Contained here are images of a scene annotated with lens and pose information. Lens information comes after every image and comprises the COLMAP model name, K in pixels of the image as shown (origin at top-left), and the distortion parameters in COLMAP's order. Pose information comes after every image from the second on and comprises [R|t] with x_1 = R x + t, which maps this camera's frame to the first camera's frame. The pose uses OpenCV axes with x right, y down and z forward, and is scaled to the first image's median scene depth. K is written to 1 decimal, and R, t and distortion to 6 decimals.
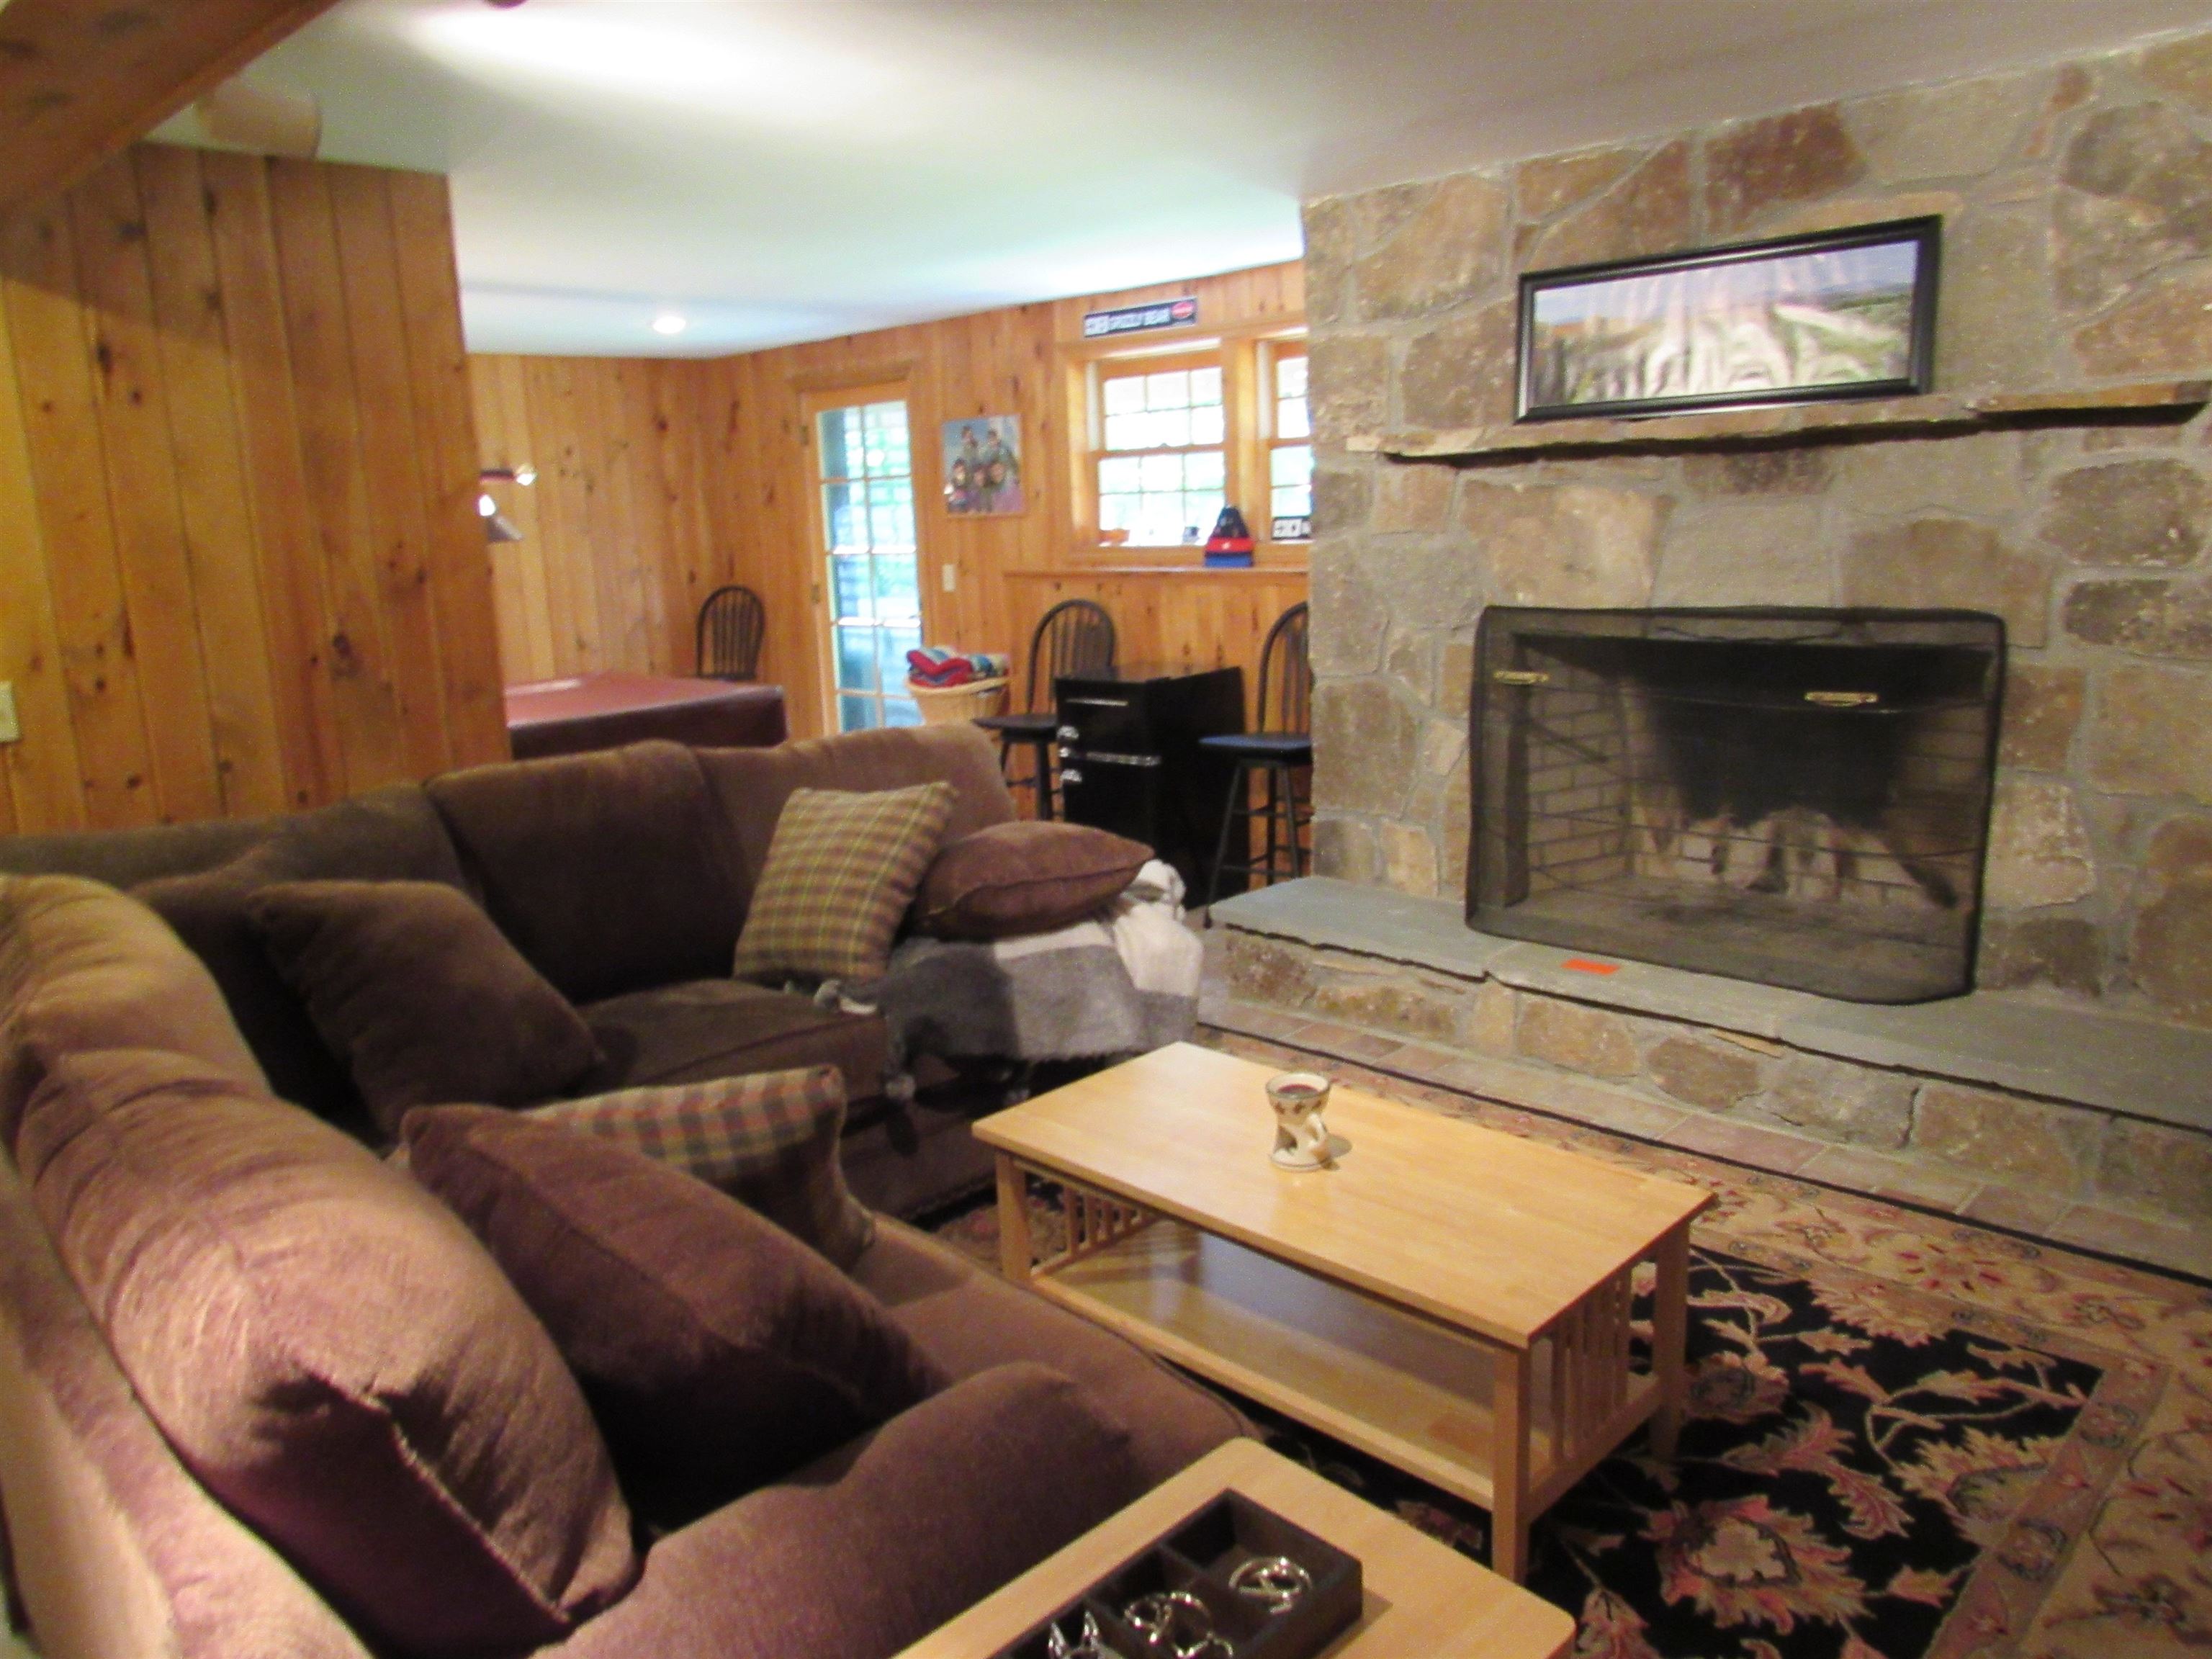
lens RADIAL K [[1579.8, 0, 1110.2], [0, 1579.8, 833.5], [0, 0, 1]] dist [-0.030505, 0.016744]
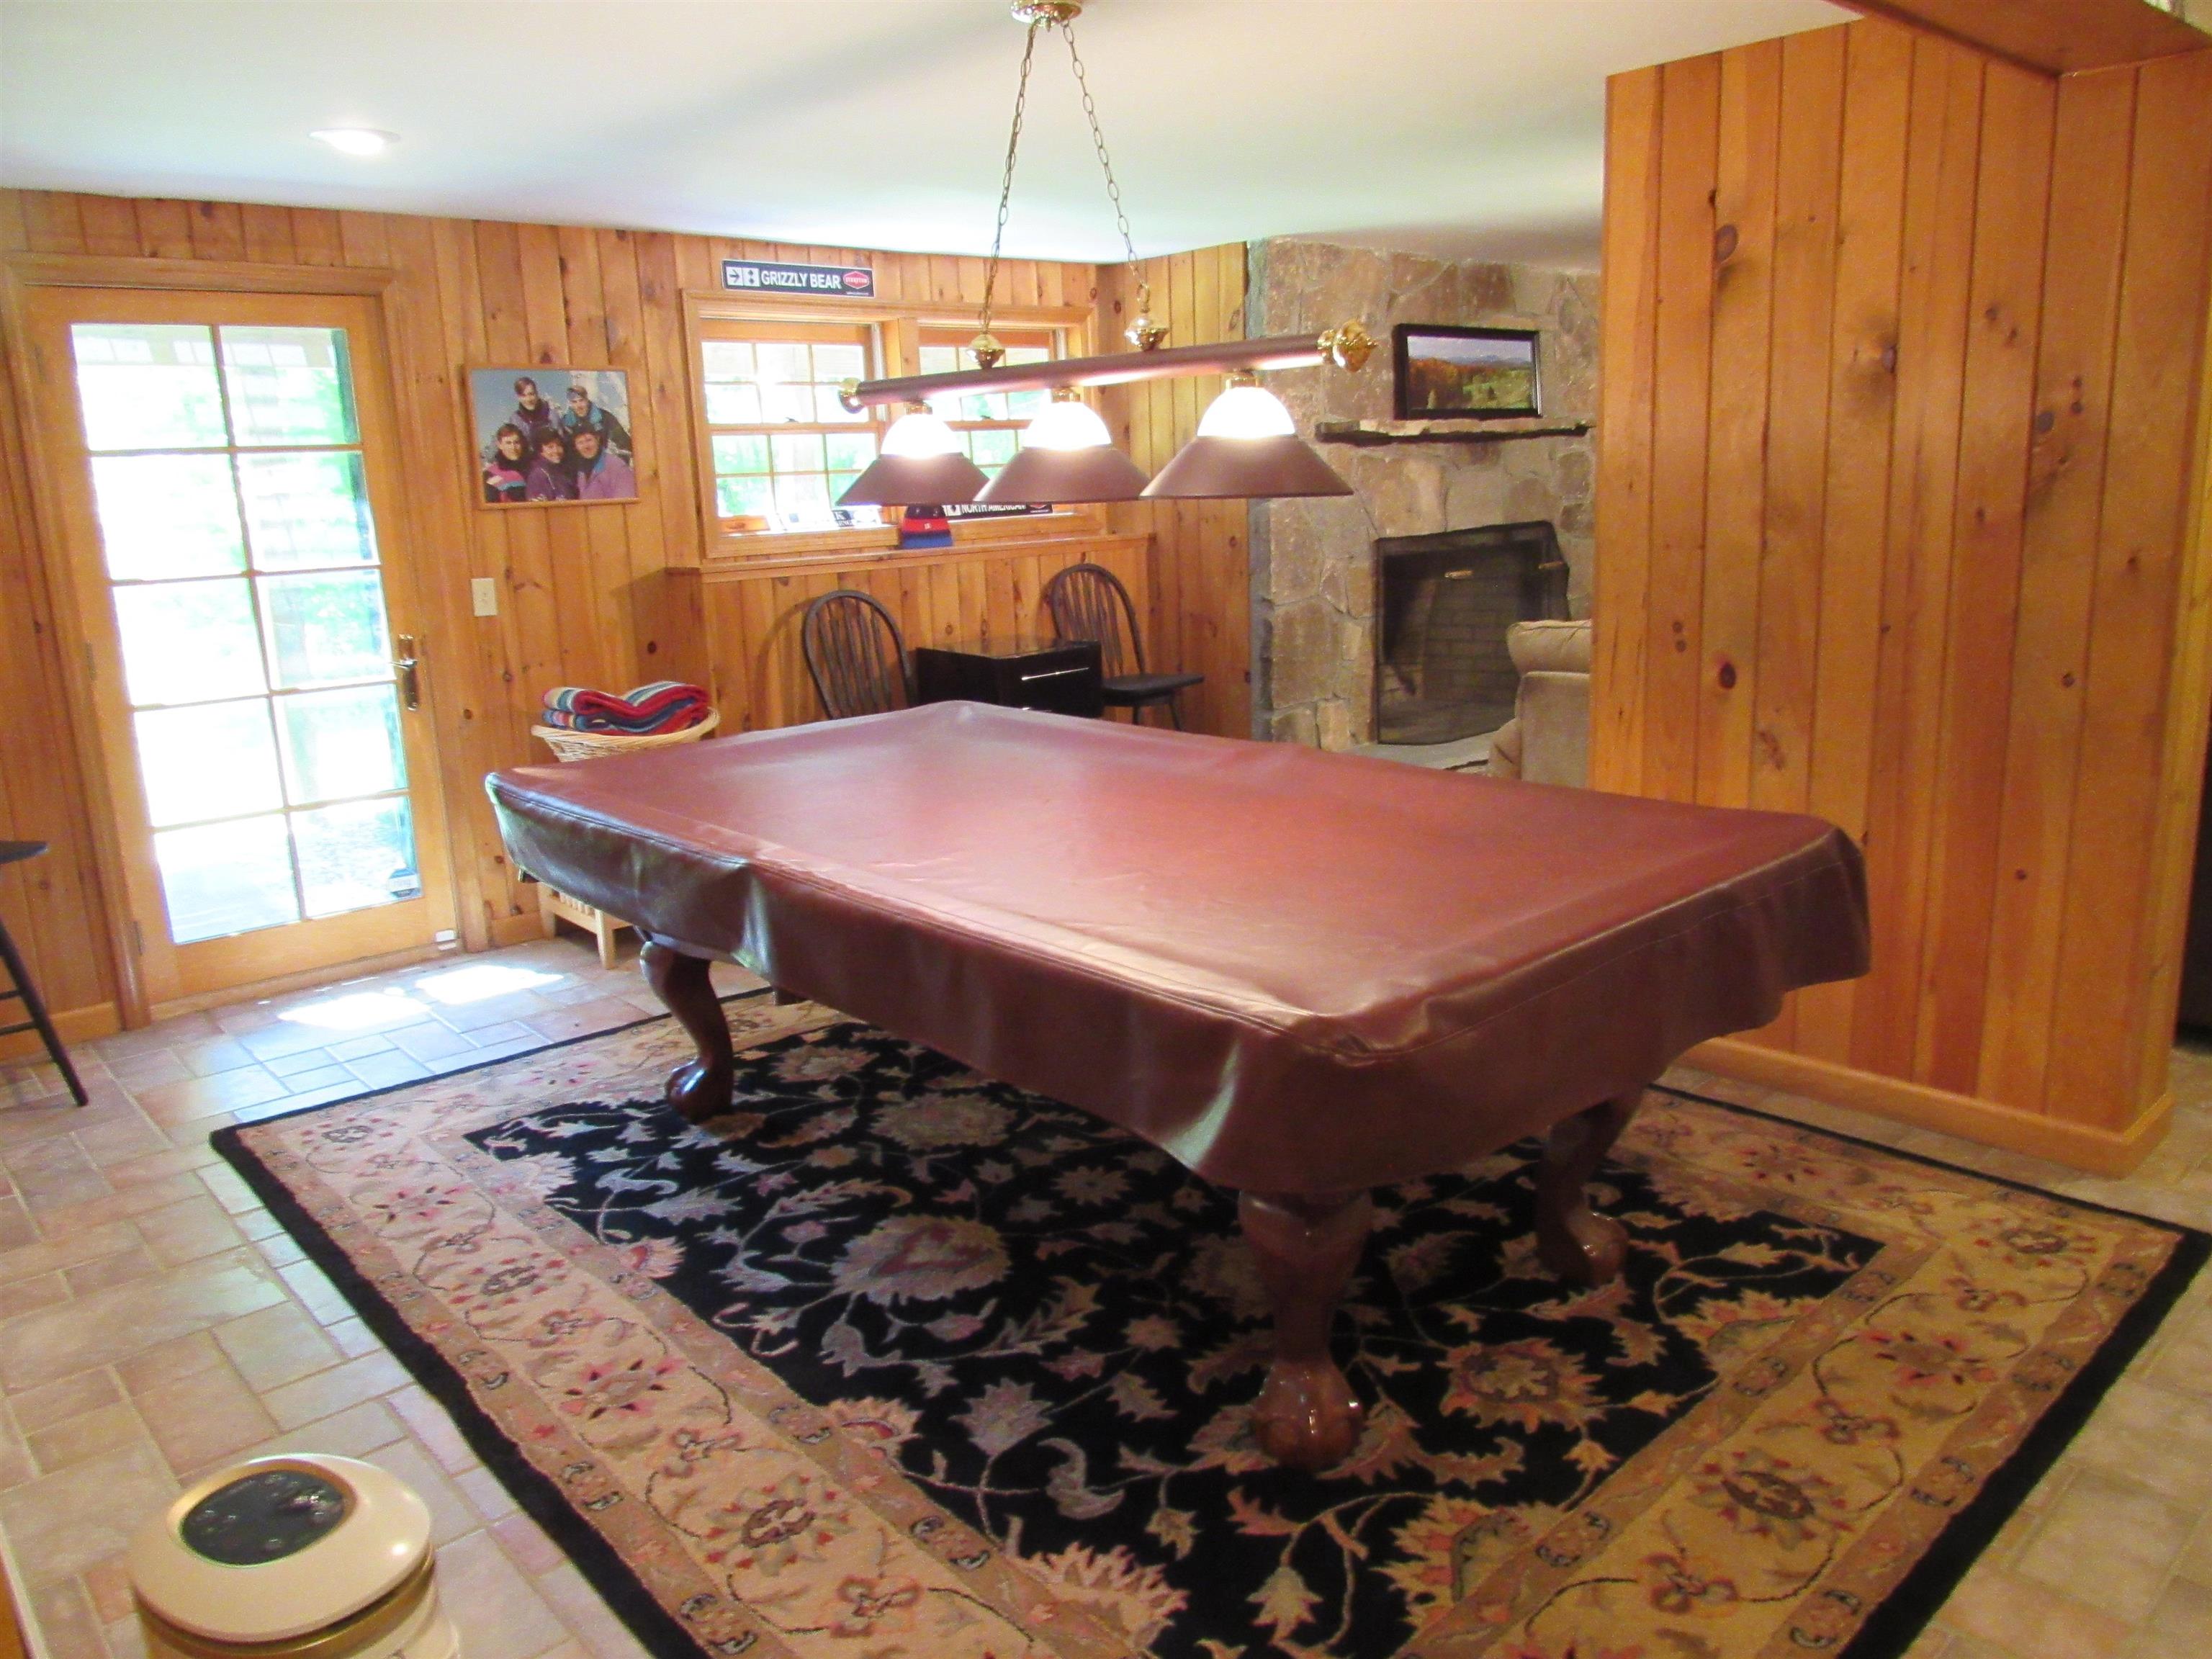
lens RADIAL K [[1579.8, 0, 1106.7], [0, 1579.8, 833.9], [0, 0, 1]] dist [-0.030505, 0.016744]
pose [[0.058470, -0.186245, 0.980762, -0.945992], [0.240810, 0.956062, 0.167198, -0.136977], [-0.968809, 0.226401, 0.100751, 0.842424]]
